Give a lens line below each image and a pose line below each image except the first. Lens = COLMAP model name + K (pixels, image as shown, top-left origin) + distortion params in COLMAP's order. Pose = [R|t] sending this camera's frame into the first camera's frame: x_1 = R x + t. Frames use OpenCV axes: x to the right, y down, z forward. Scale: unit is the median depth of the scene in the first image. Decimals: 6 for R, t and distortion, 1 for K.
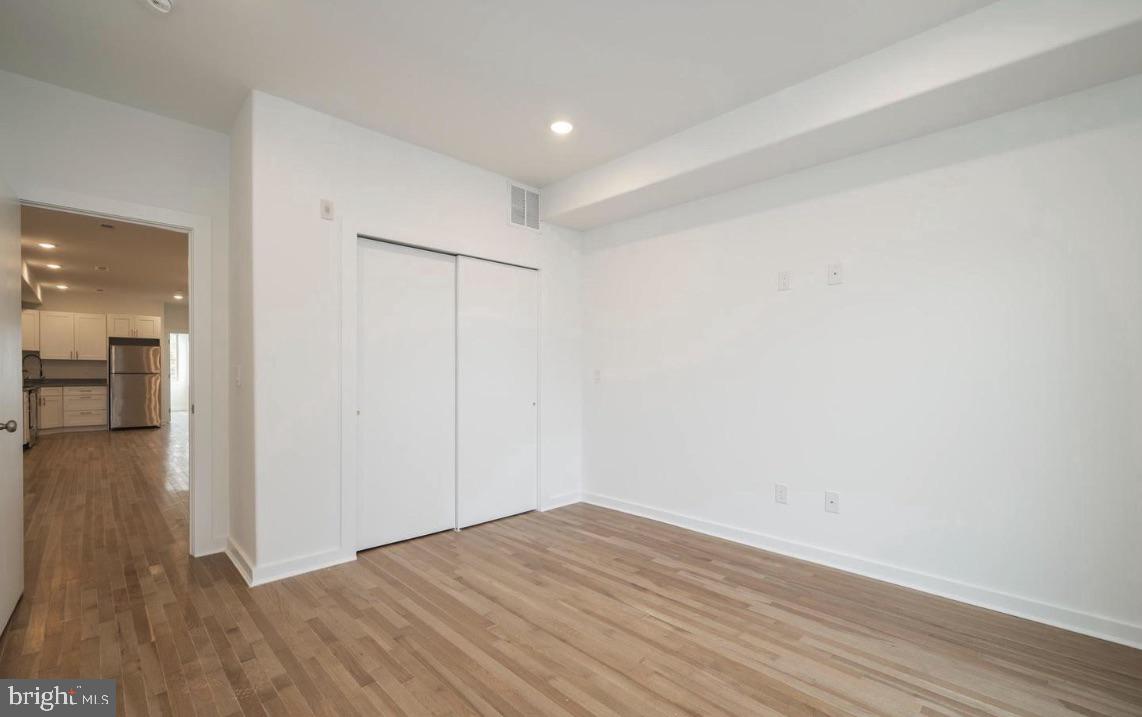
lens RADIAL K [[503.1, 0, 569.3], [0, 503.1, 372.9], [0, 0, 1]] dist [0.006894, 0.000092]
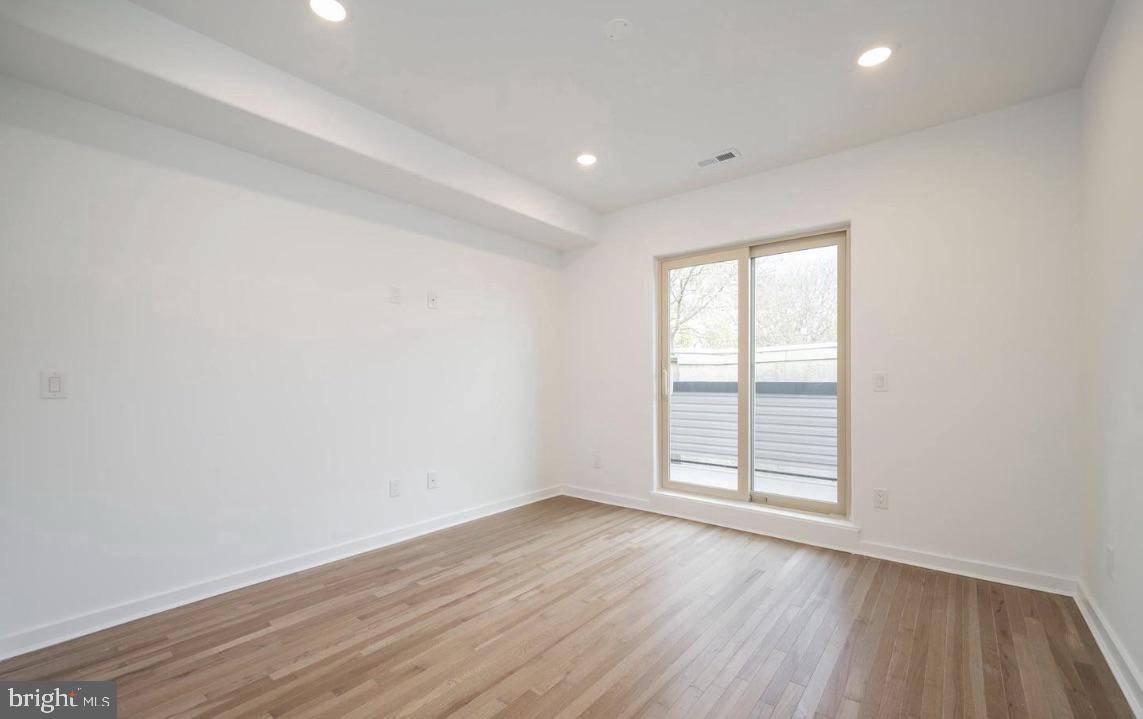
lens RADIAL K [[483.8, 0, 569.1], [0, 483.8, 380.2], [0, 0, 1]] dist [0.000996, -0.000157]
pose [[-0.135854, -0.001066, 0.990728, -0.807096], [0.005745, 0.999982, 0.001864, 0.004907], [-0.990712, 0.005945, -0.135846, 0.916083]]
